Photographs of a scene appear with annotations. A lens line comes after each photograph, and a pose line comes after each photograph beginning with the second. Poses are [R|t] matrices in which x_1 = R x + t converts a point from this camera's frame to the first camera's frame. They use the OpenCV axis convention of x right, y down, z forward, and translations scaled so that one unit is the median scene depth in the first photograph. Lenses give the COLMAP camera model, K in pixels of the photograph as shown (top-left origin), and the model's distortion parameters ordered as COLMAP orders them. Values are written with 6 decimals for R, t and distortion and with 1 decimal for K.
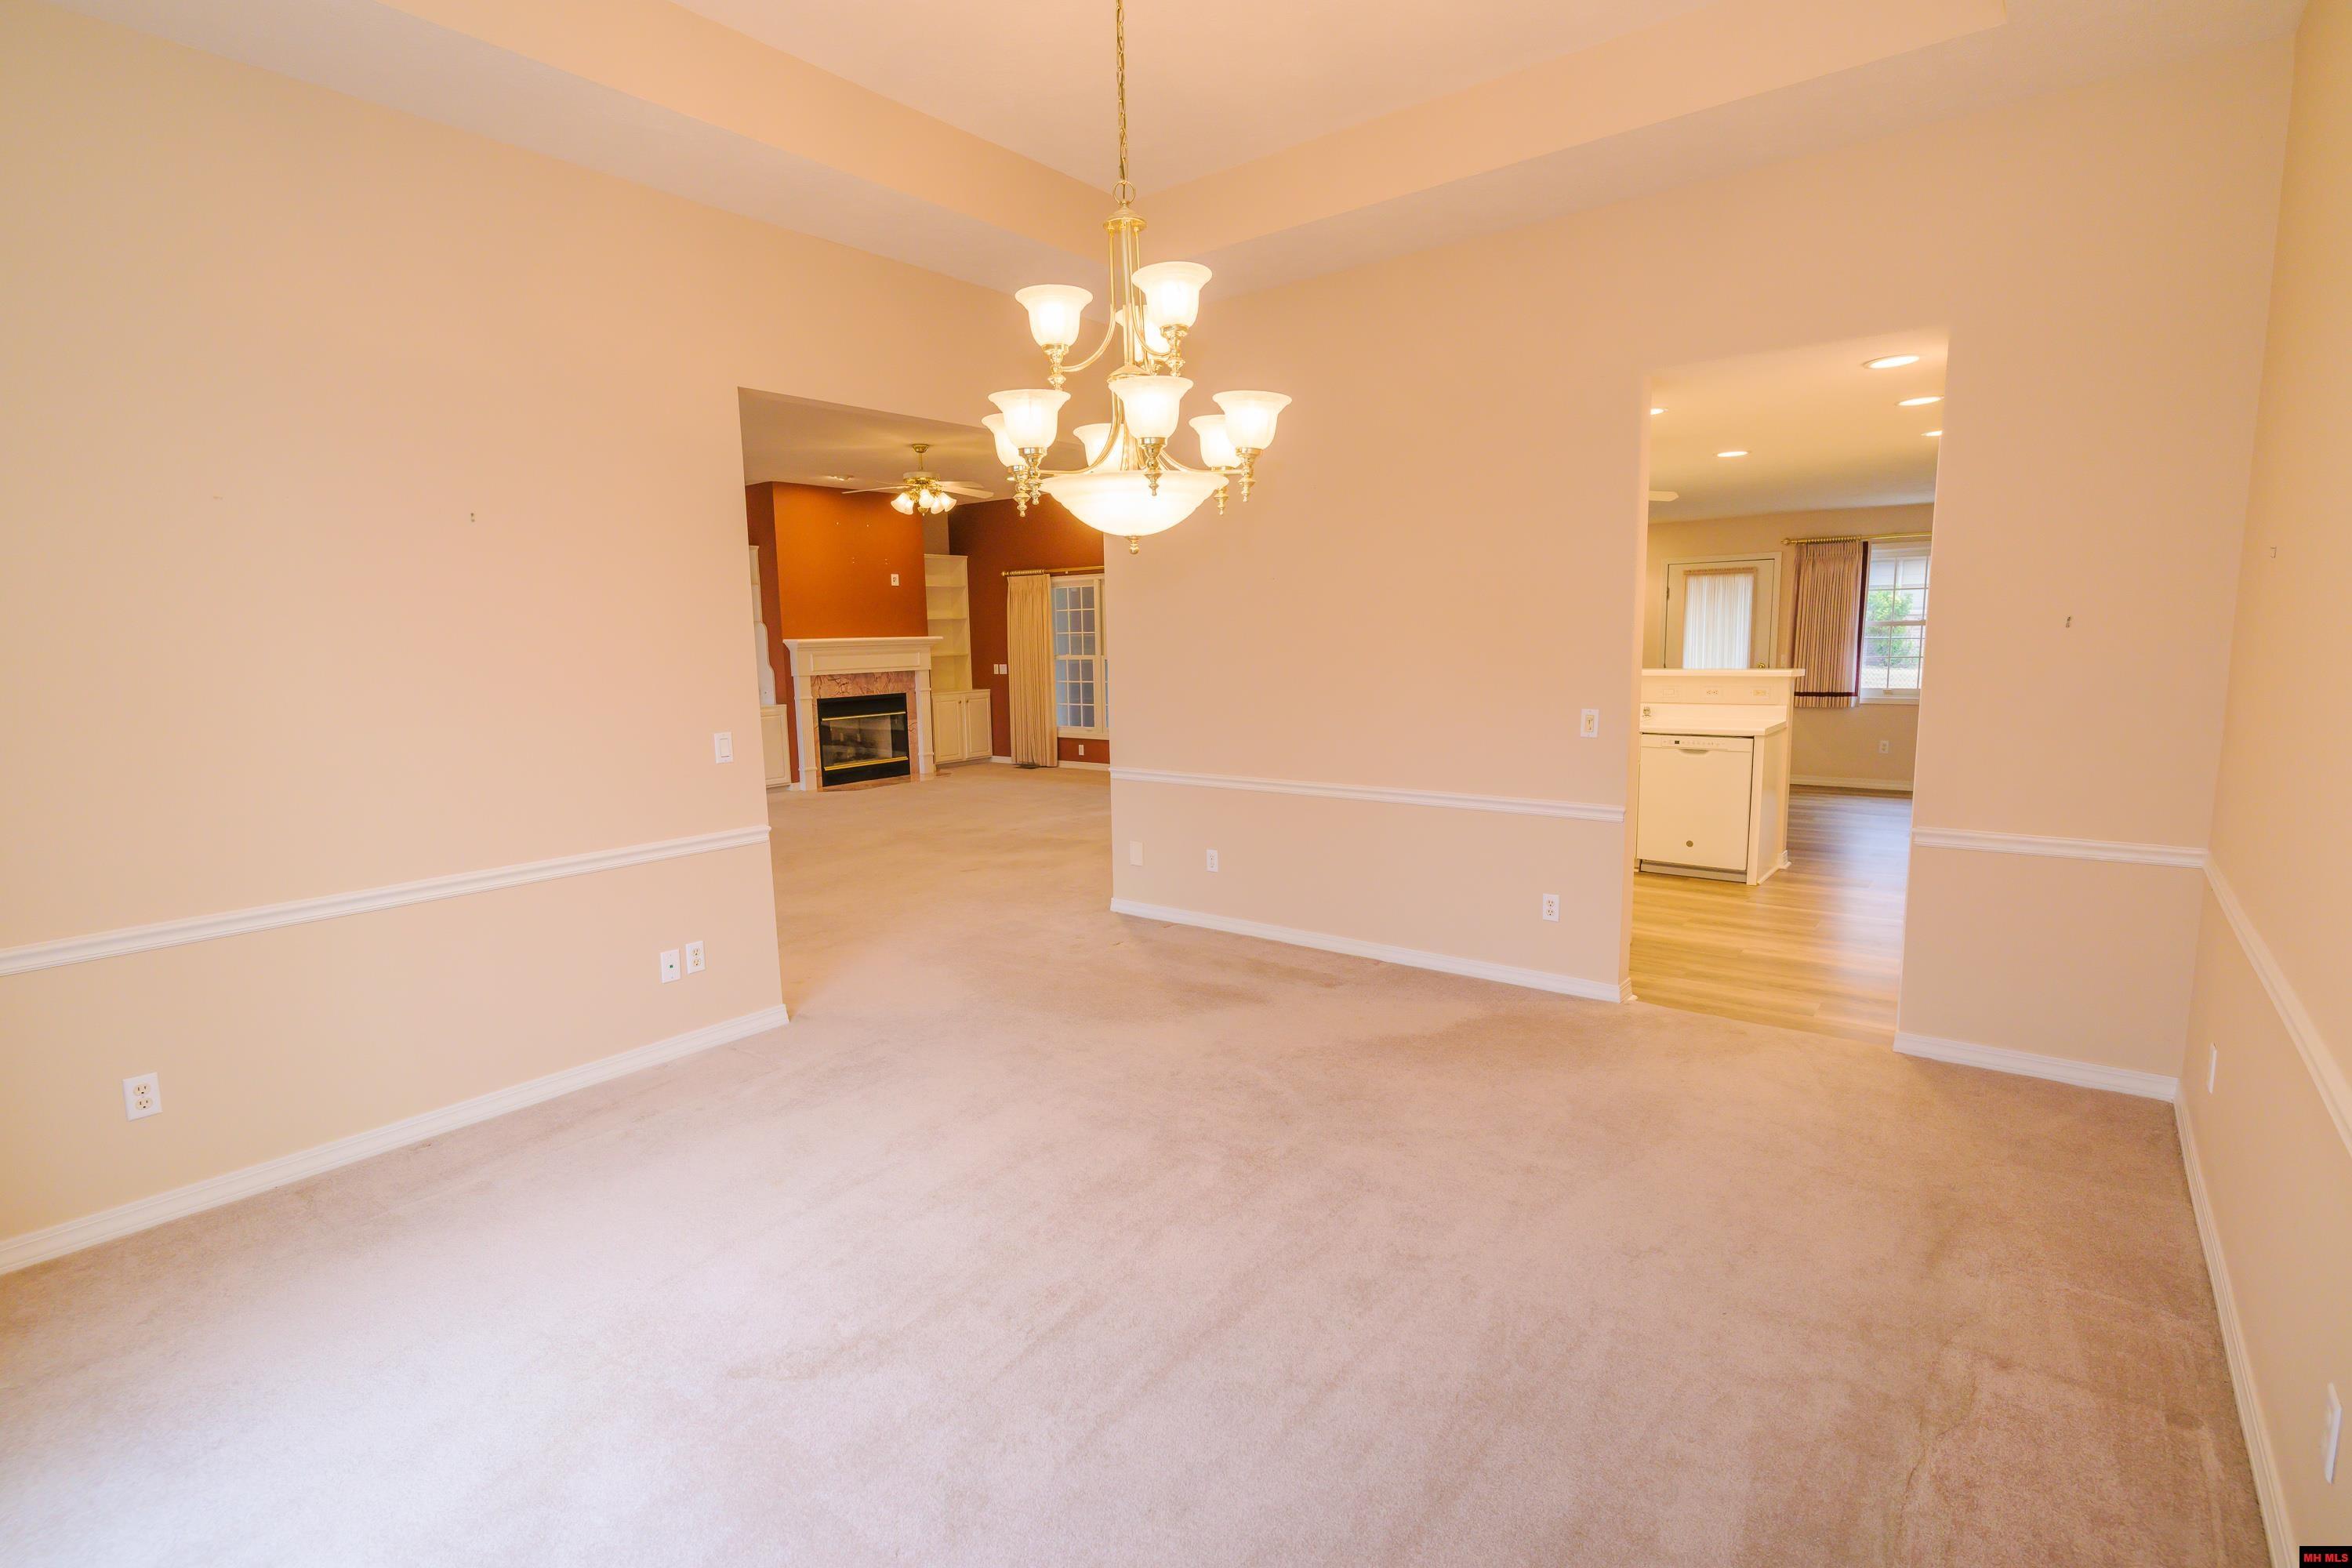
lens RADIAL K [[1123.0, 0, 1186.6], [0, 1123.0, 791.6], [0, 0, 1]] dist [0.014369, 0.000009]
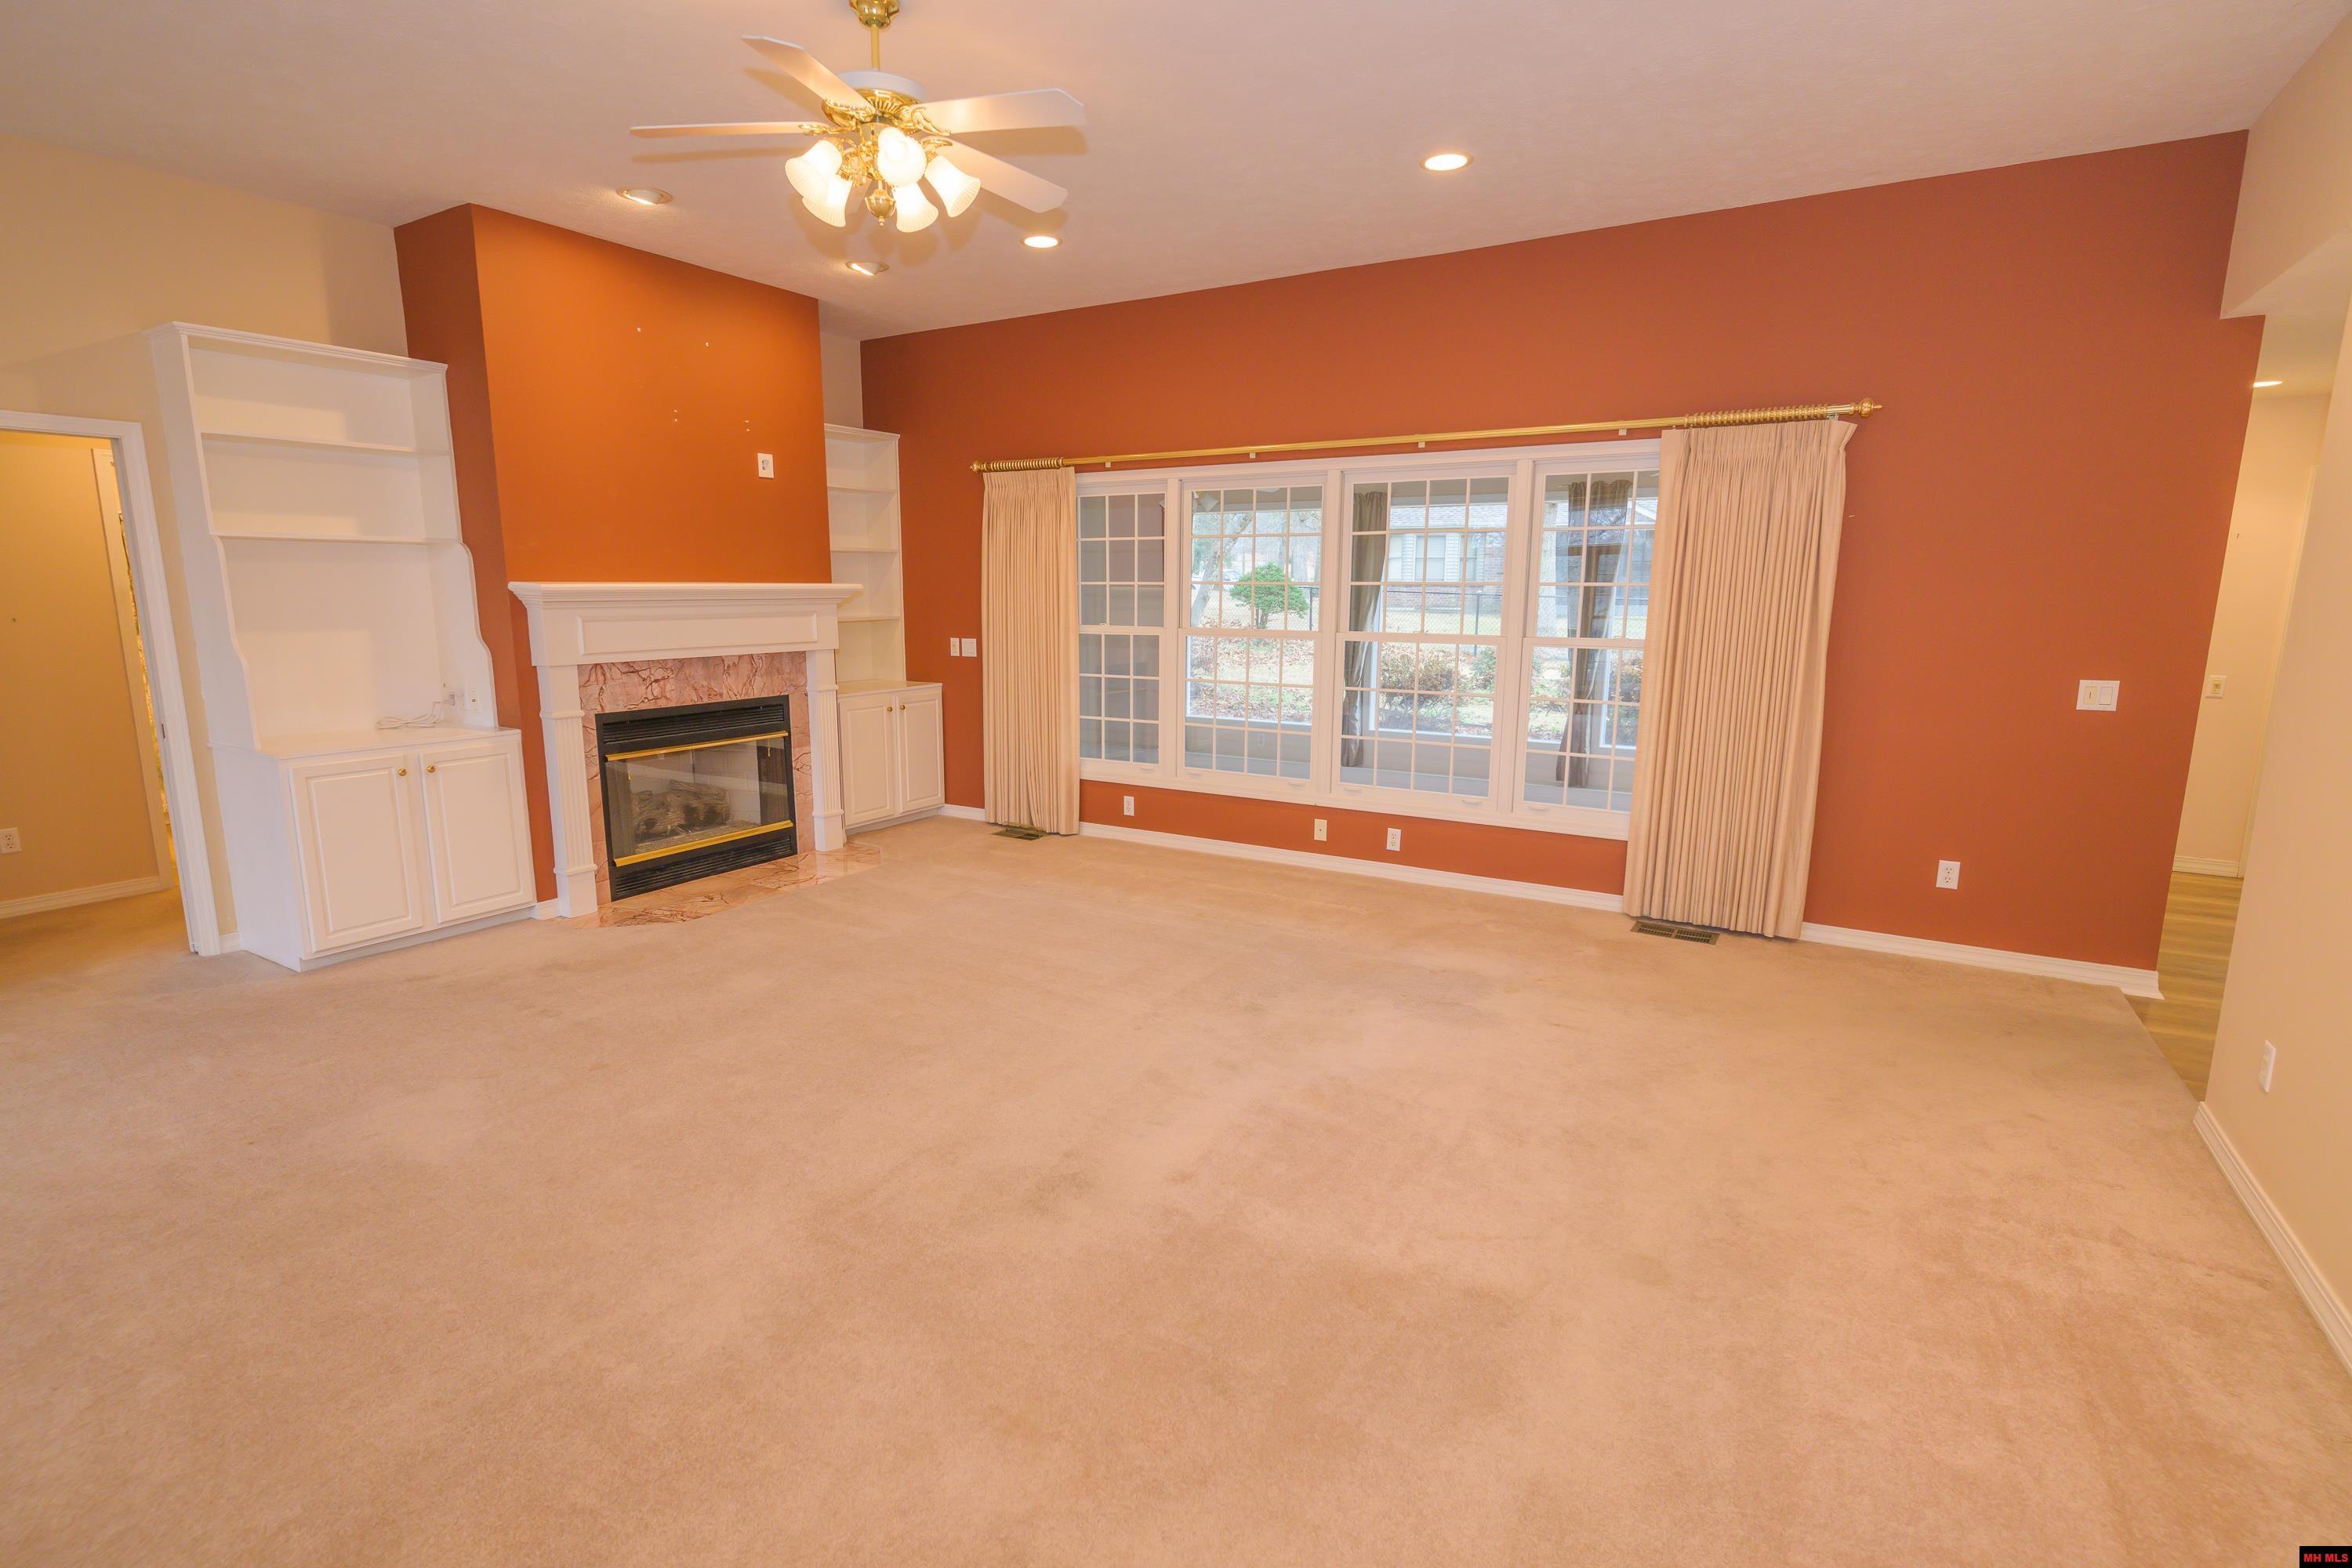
lens RADIAL K [[1121.5, 0, 1167.9], [0, 1121.5, 788.4], [0, 0, 1]] dist [0.000222, 0.000305]
pose [[0.993397, 0.003222, 0.114679, -0.137740], [-0.007568, 0.999269, 0.037482, -0.065849], [-0.114474, -0.038103, 0.992695, 0.478491]]
